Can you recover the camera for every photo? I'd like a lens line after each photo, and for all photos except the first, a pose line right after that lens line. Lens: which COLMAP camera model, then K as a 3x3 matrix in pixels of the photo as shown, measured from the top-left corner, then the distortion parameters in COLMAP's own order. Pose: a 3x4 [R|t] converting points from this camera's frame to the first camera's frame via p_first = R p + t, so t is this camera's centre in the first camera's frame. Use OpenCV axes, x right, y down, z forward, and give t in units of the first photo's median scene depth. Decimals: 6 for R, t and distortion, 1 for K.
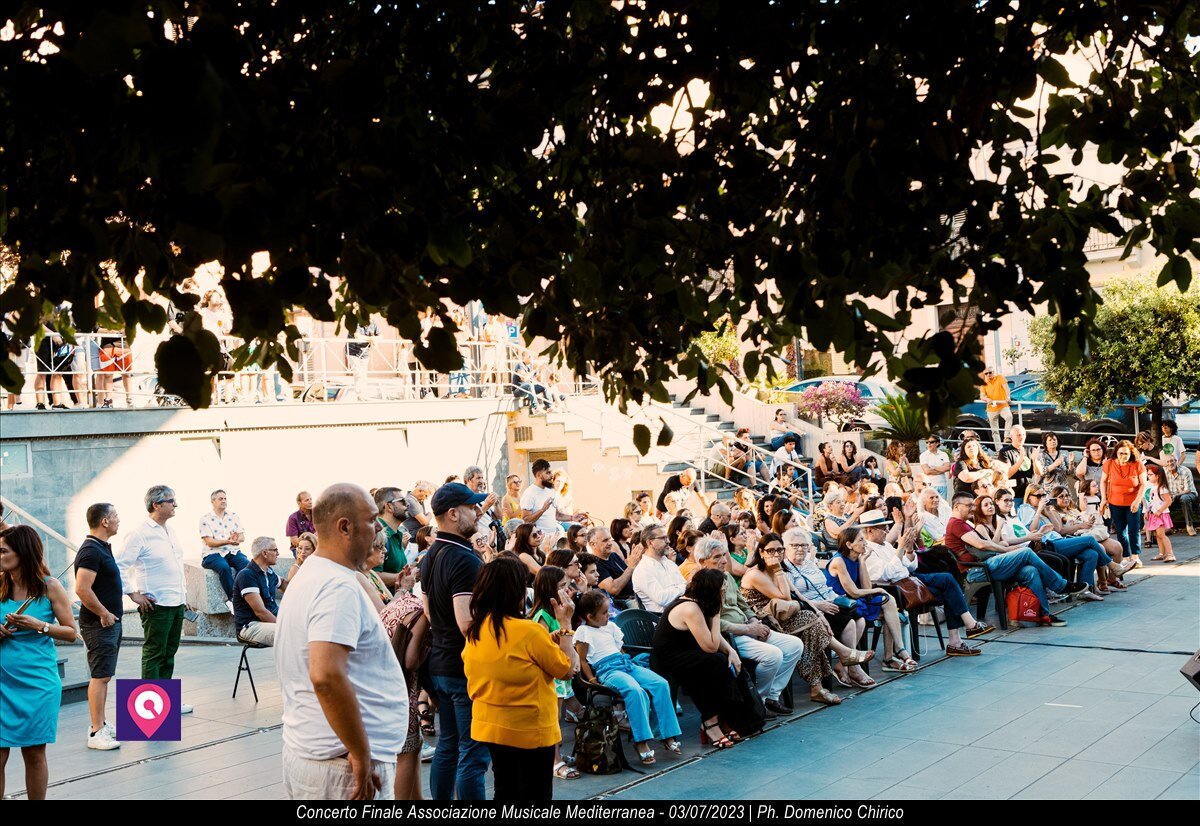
lens RADIAL K [[1265.9, 0, 600.0], [0, 1265.9, 413.0], [0, 0, 1]] dist [-0.076173, 0.012820]
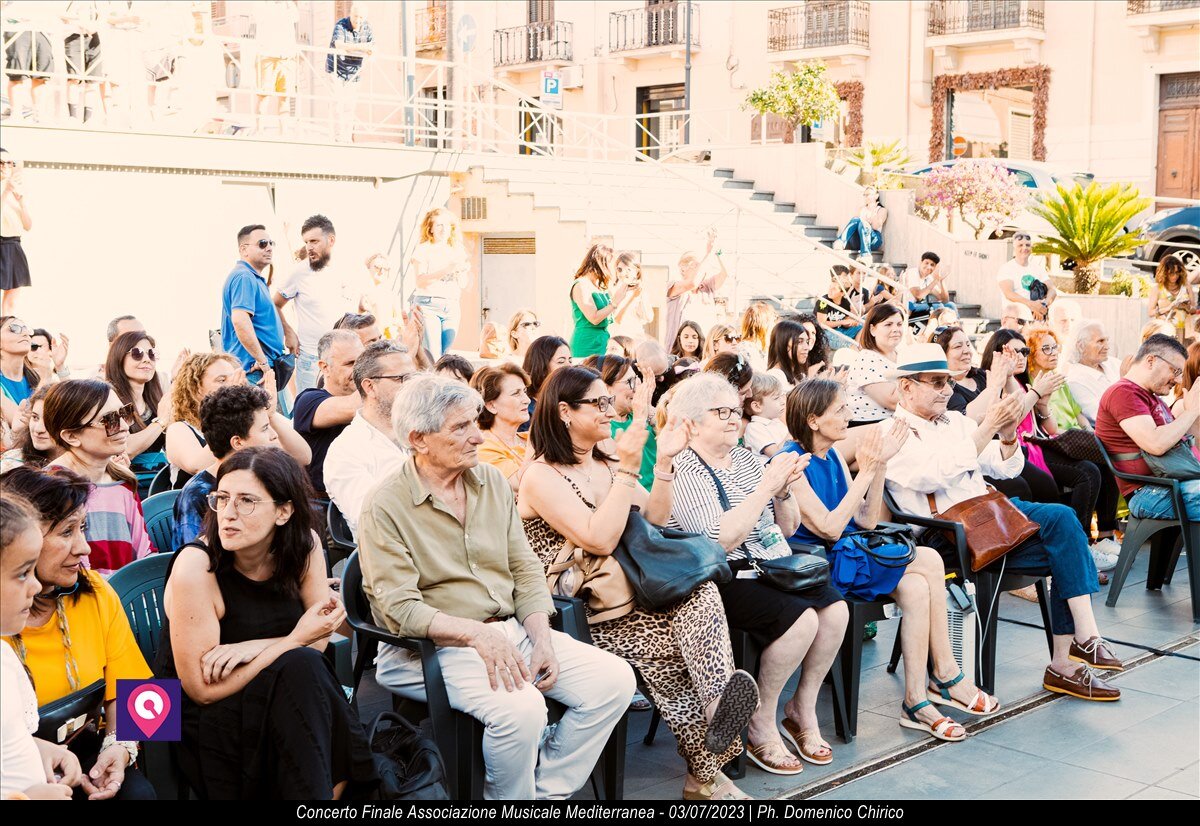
lens RADIAL K [[1621.3, 0, 600.0], [0, 1621.3, 413.0], [0, 0, 1]] dist [-0.021000, 0.028552]
pose [[0.995888, 0.069312, -0.058330, 0.075382], [-0.061876, 0.990742, 0.120839, 0.020701], [0.066165, -0.116733, 0.990957, 0.231805]]
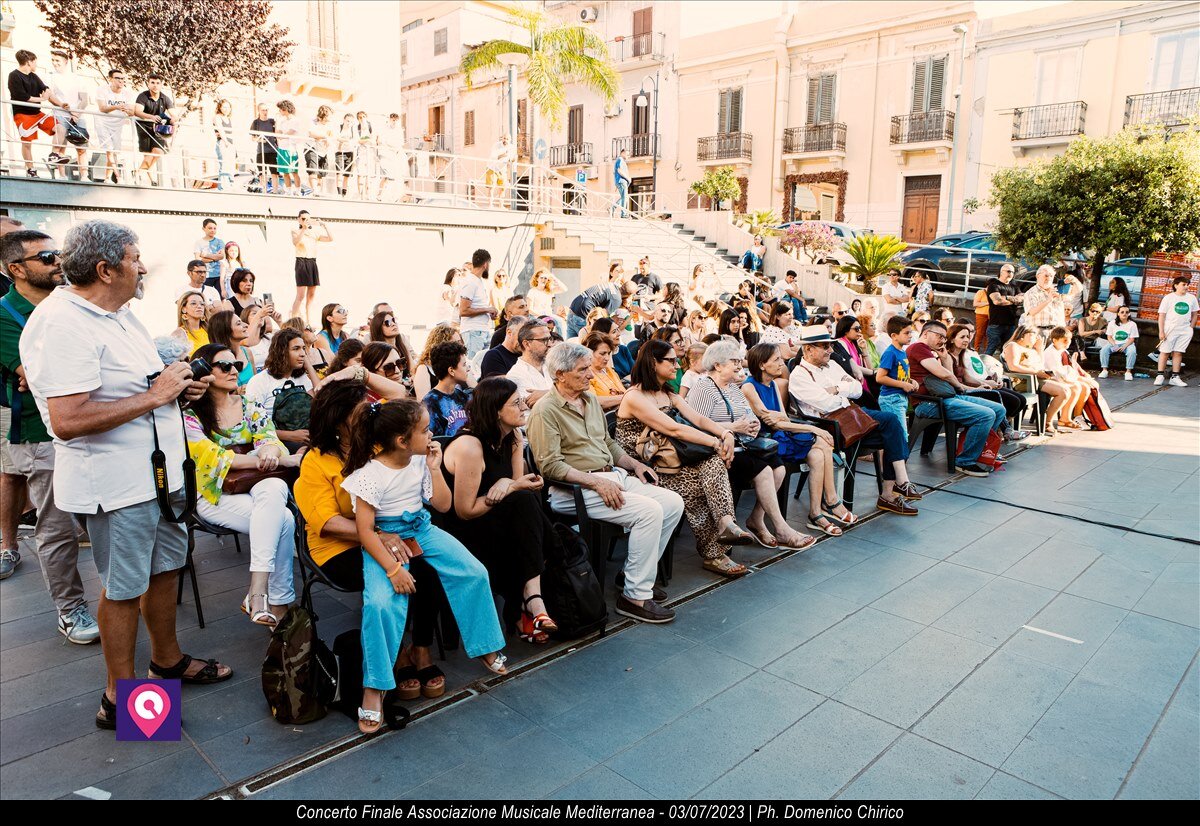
lens RADIAL K [[846.9, 0, 596.6], [0, 846.9, 429.3], [0, 0, 1]] dist [-0.103974, 0.141198]
pose [[0.994737, 0.086488, -0.054937, 0.058503], [-0.073033, 0.974564, 0.211874, 0.019777], [0.071865, -0.206747, 0.975752, 0.237682]]
